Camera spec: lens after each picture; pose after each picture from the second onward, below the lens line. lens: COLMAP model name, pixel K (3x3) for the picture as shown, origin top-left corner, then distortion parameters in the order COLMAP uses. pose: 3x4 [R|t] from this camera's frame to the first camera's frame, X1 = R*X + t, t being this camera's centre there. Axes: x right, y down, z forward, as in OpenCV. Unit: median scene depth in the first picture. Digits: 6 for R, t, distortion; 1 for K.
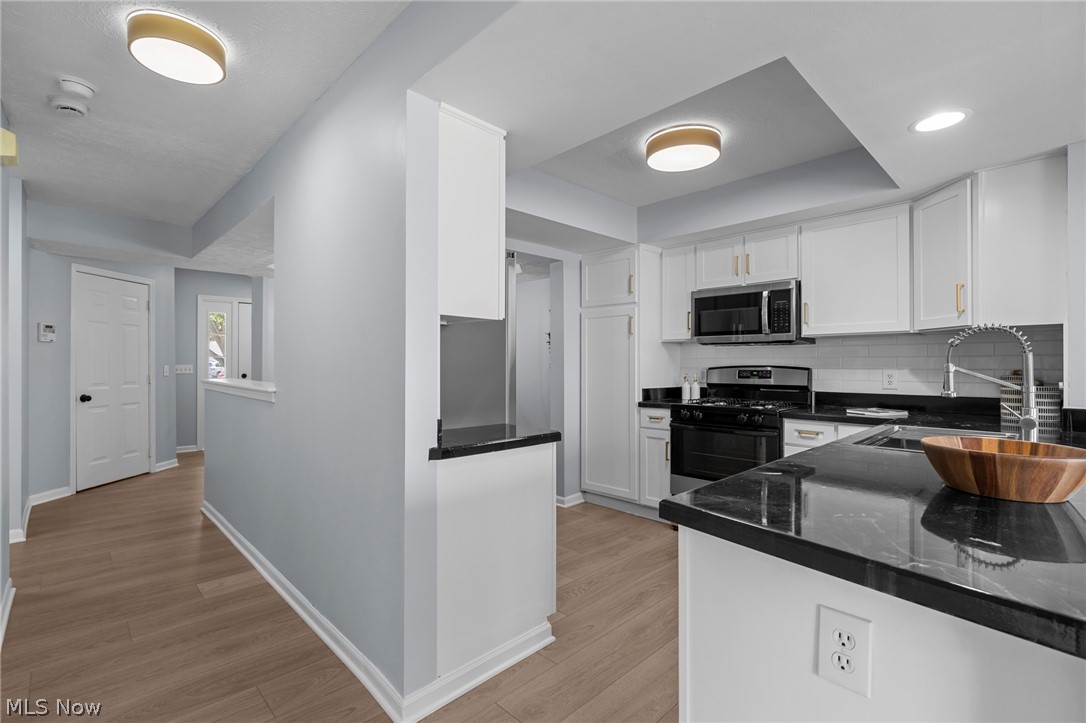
lens RADIAL K [[493.2, 0, 543.0], [0, 493.2, 361.5], [0, 0, 1]] dist [-0.000382, -0.000098]
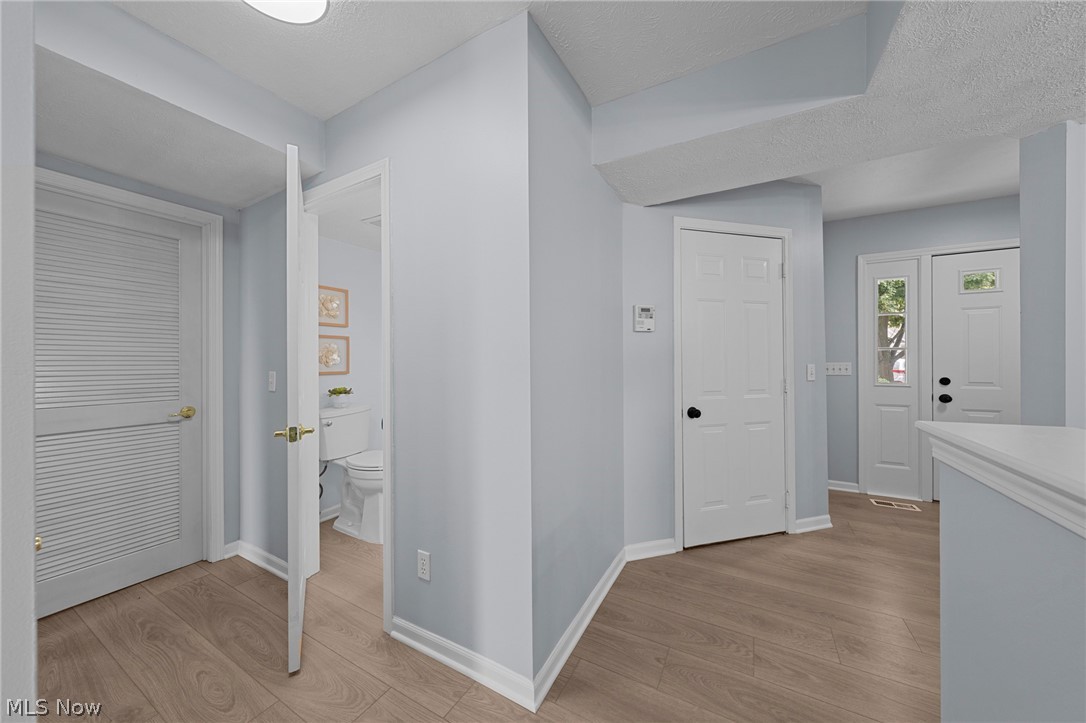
lens RADIAL K [[382.5, 0, 538.4], [0, 382.5, 359.9], [0, 0, 1]] dist [-0.000695, -0.000053]
pose [[0.284799, -0.003162, -0.958582, -0.164129], [0.010057, 0.999949, -0.000310, -0.000209], [0.958534, -0.009552, 0.284817, 0.219103]]
